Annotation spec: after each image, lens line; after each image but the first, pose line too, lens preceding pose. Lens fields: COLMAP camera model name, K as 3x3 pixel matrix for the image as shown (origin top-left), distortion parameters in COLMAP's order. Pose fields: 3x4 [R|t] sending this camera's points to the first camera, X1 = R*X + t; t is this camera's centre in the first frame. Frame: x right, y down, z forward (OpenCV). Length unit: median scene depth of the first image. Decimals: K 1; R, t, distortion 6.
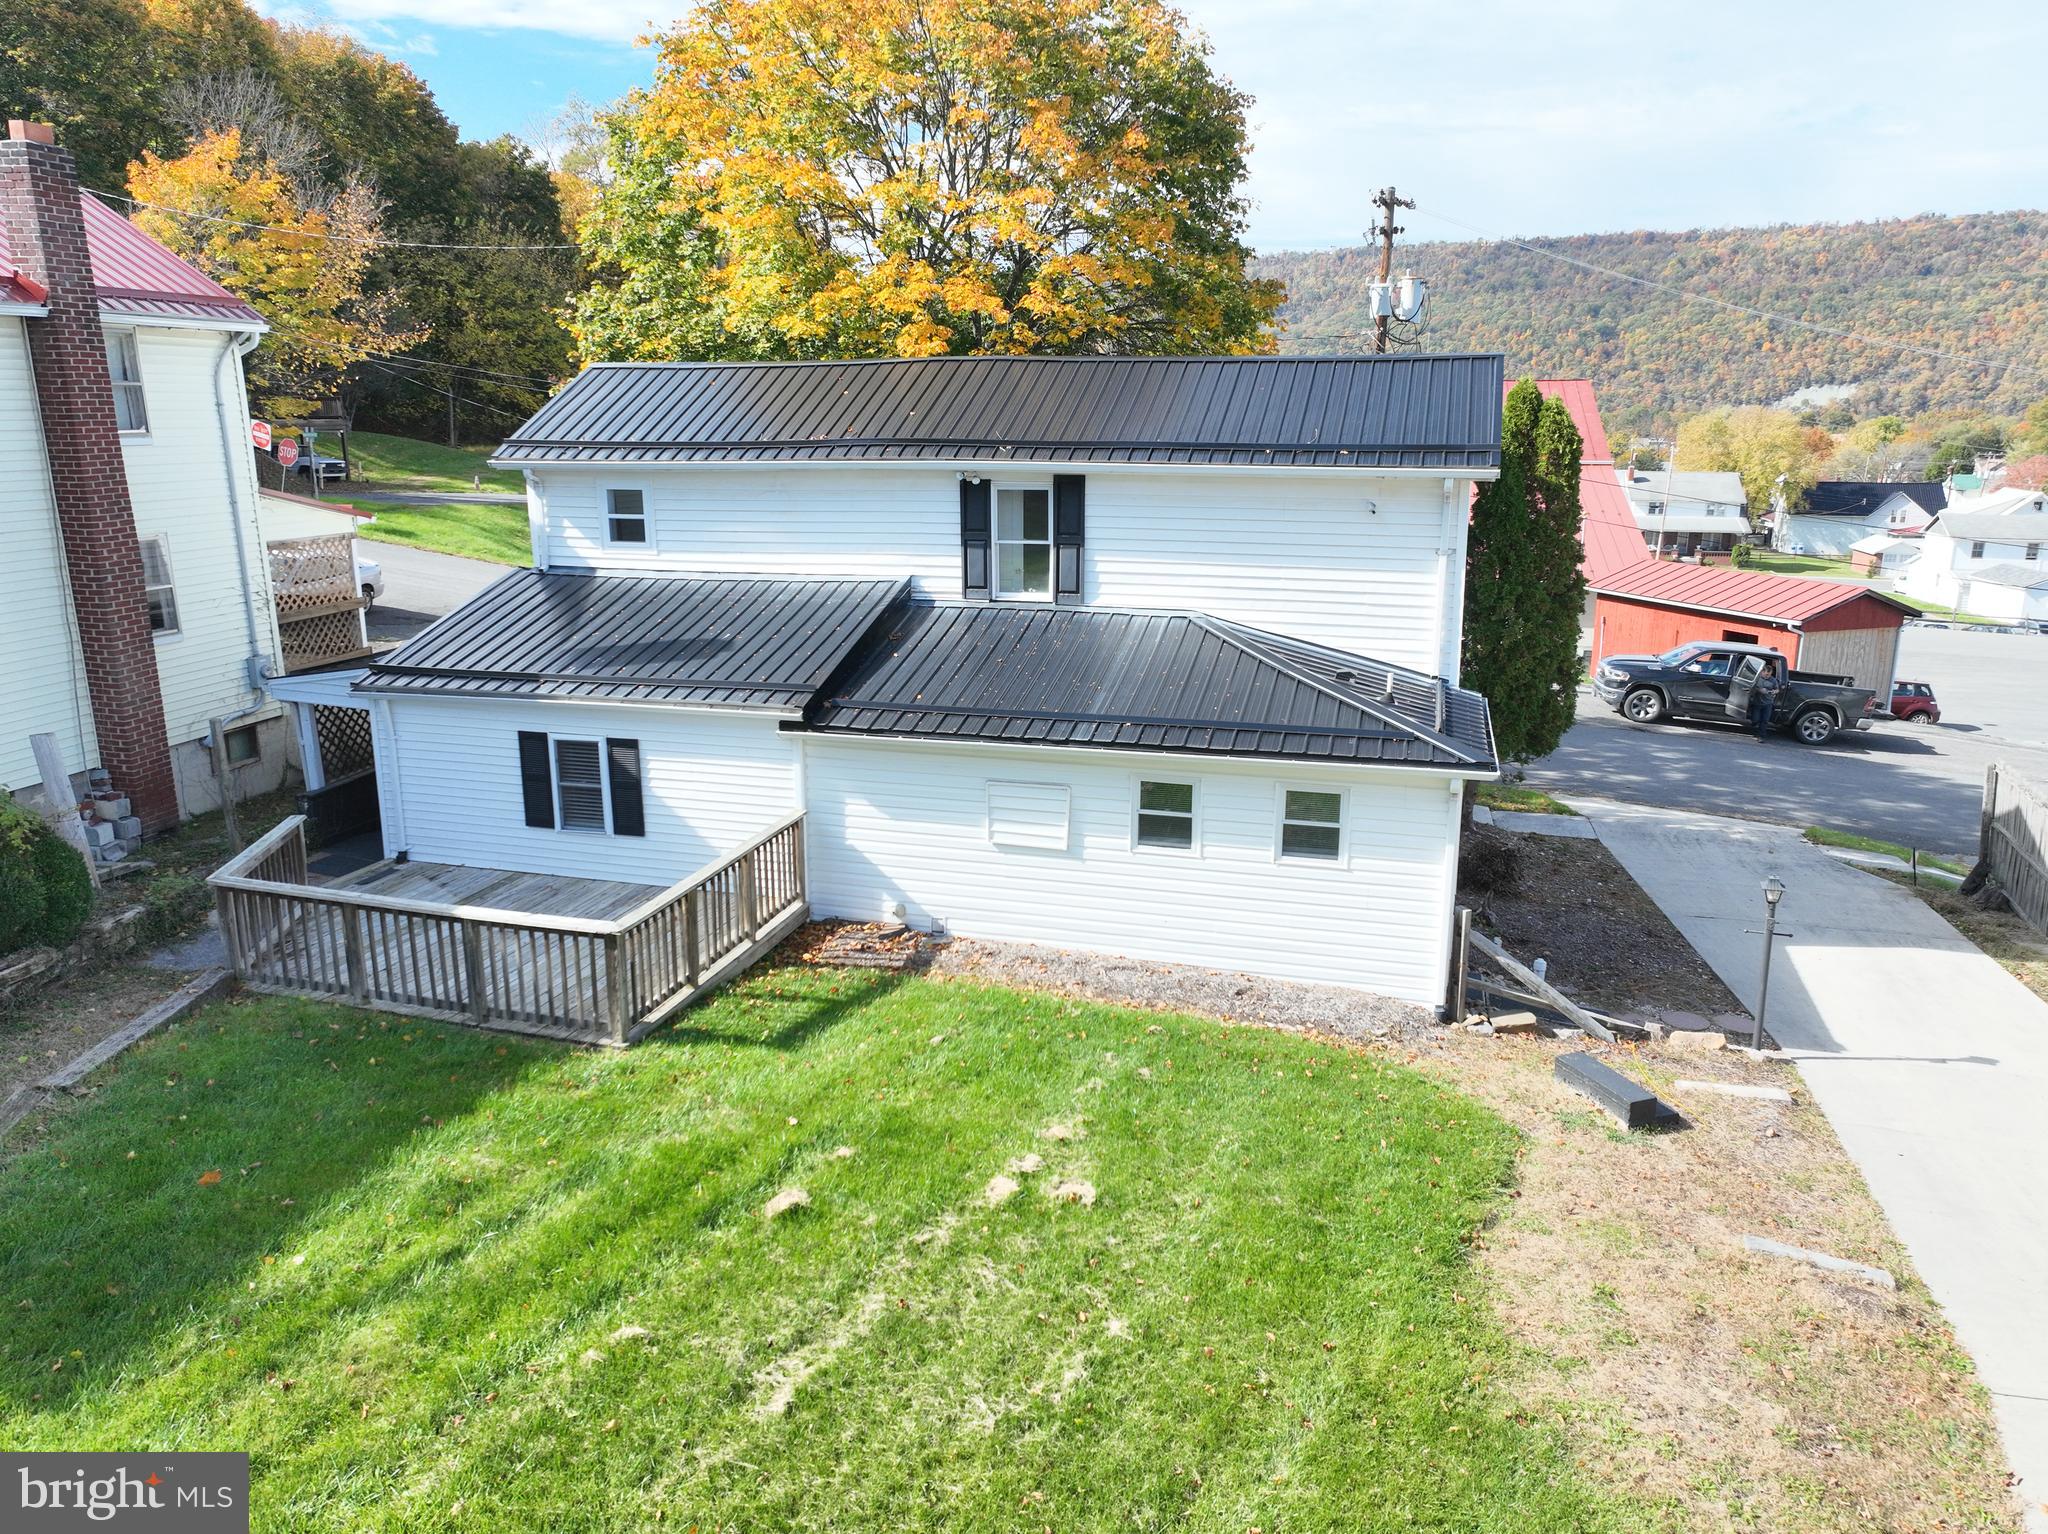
lens RADIAL K [[1448.0, 0, 1036.1], [0, 1448.0, 773.9], [0, 0, 1]] dist [-0.004046, 0.023266]
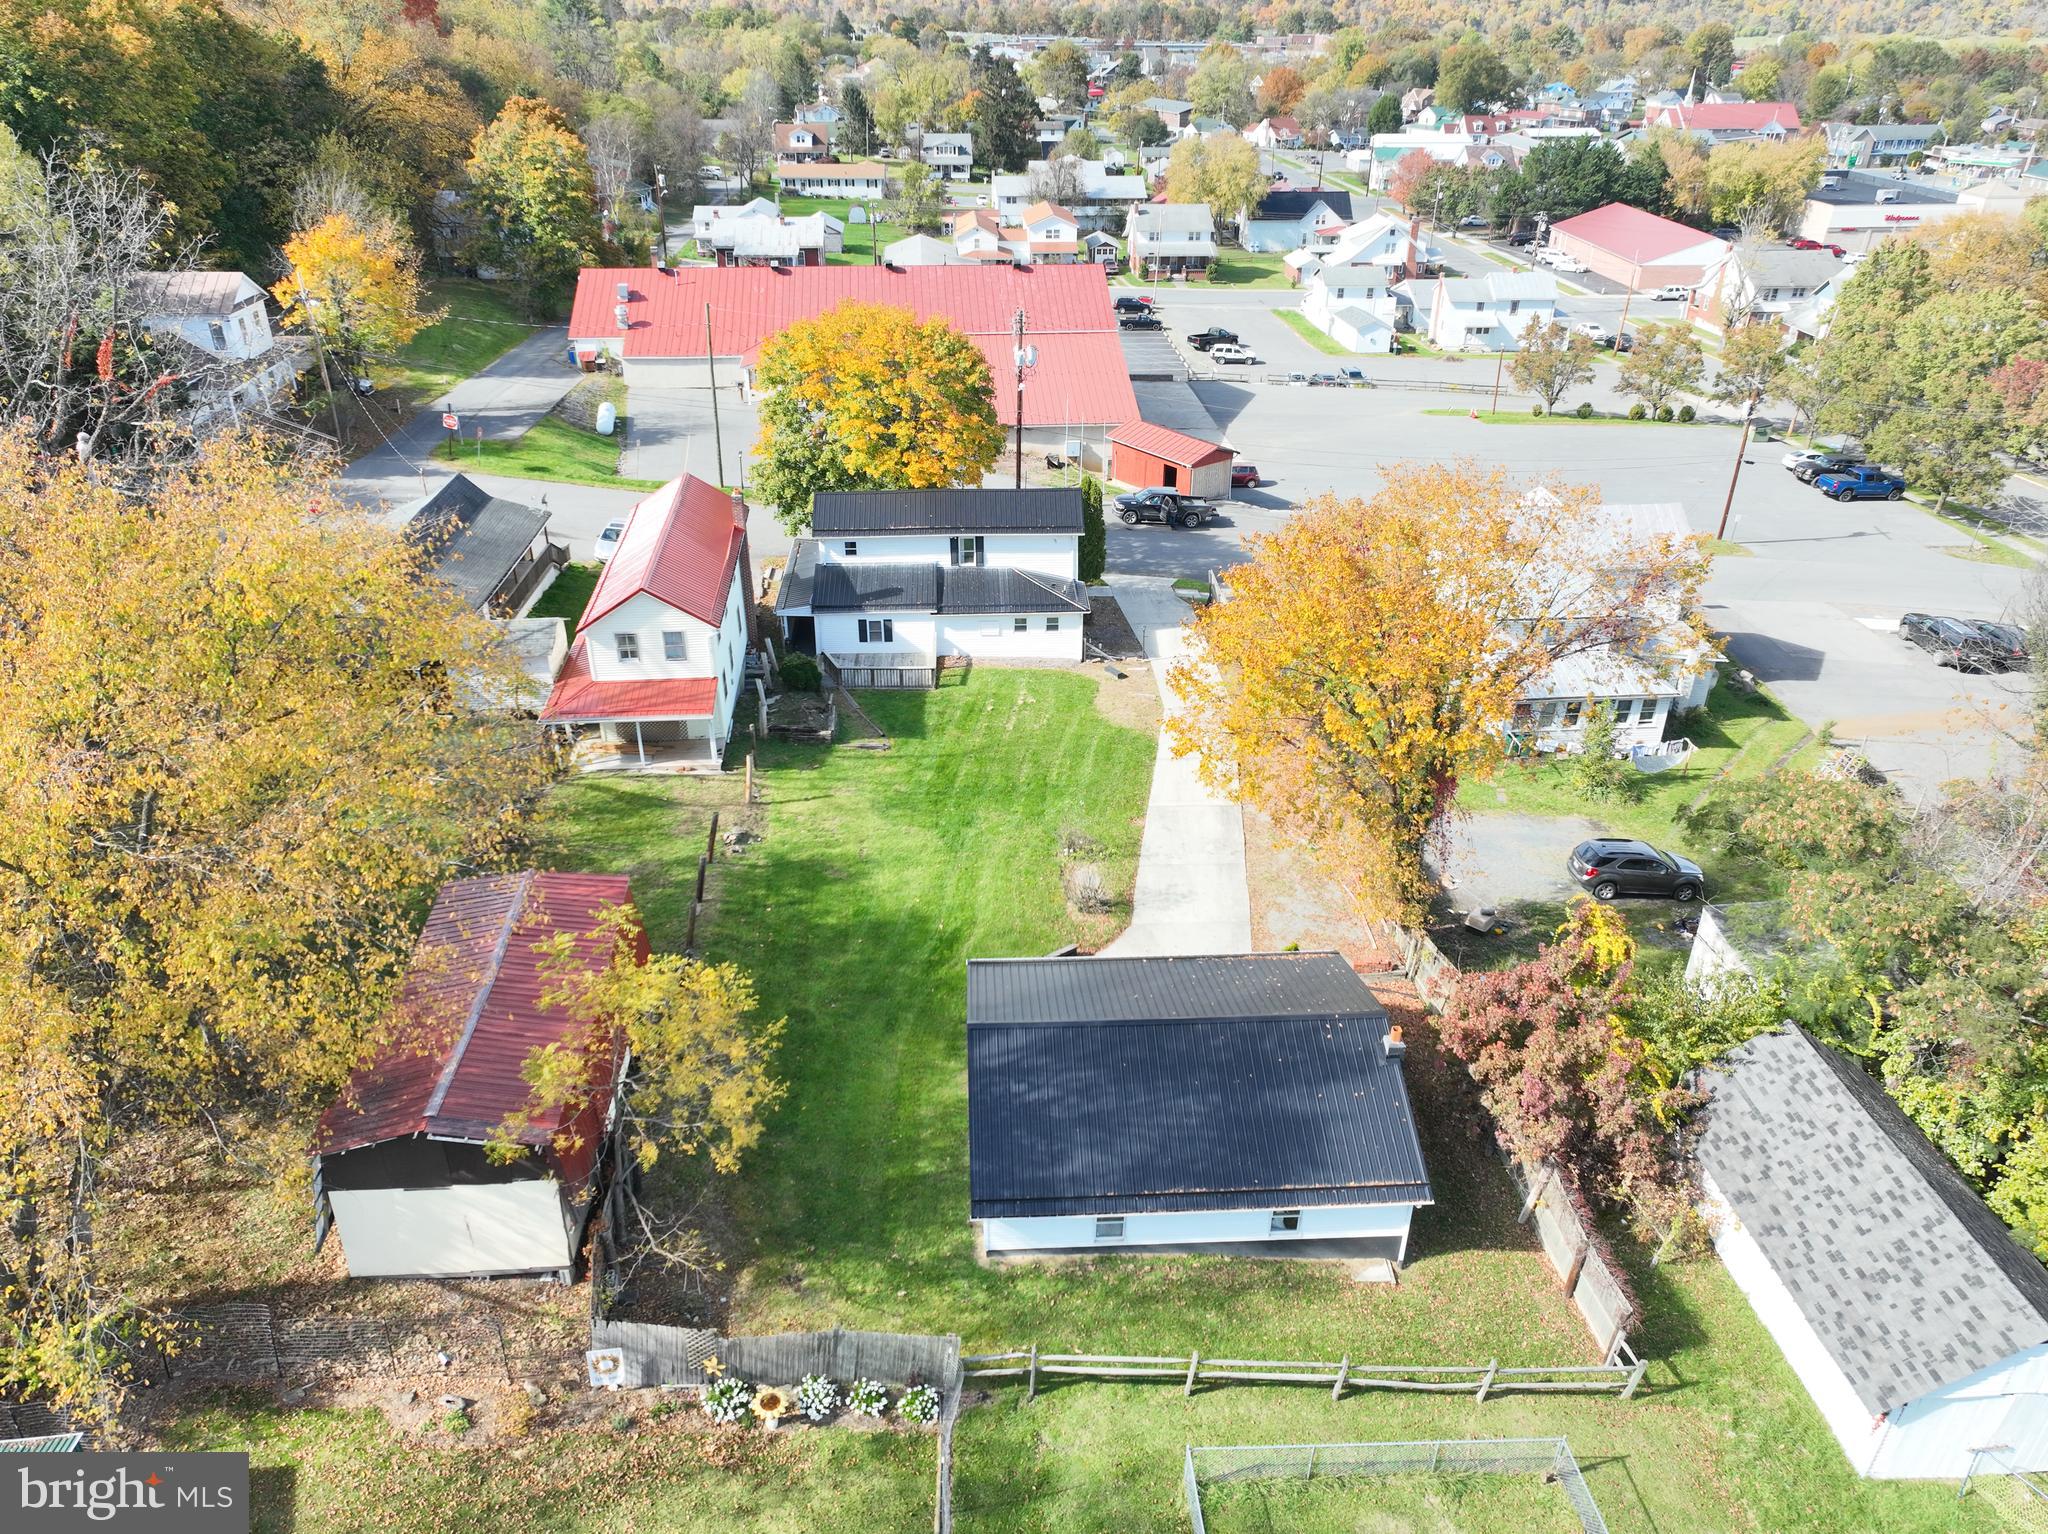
lens RADIAL K [[1448.0, 0, 1026.1], [0, 1448.0, 763.8], [0, 0, 1]] dist [-0.004046, 0.023266]
pose [[0.953161, -0.147813, 0.263885, -0.976754], [0.075315, 0.960962, 0.266233, -0.642941], [-0.292936, -0.233889, 0.927084, -2.799977]]
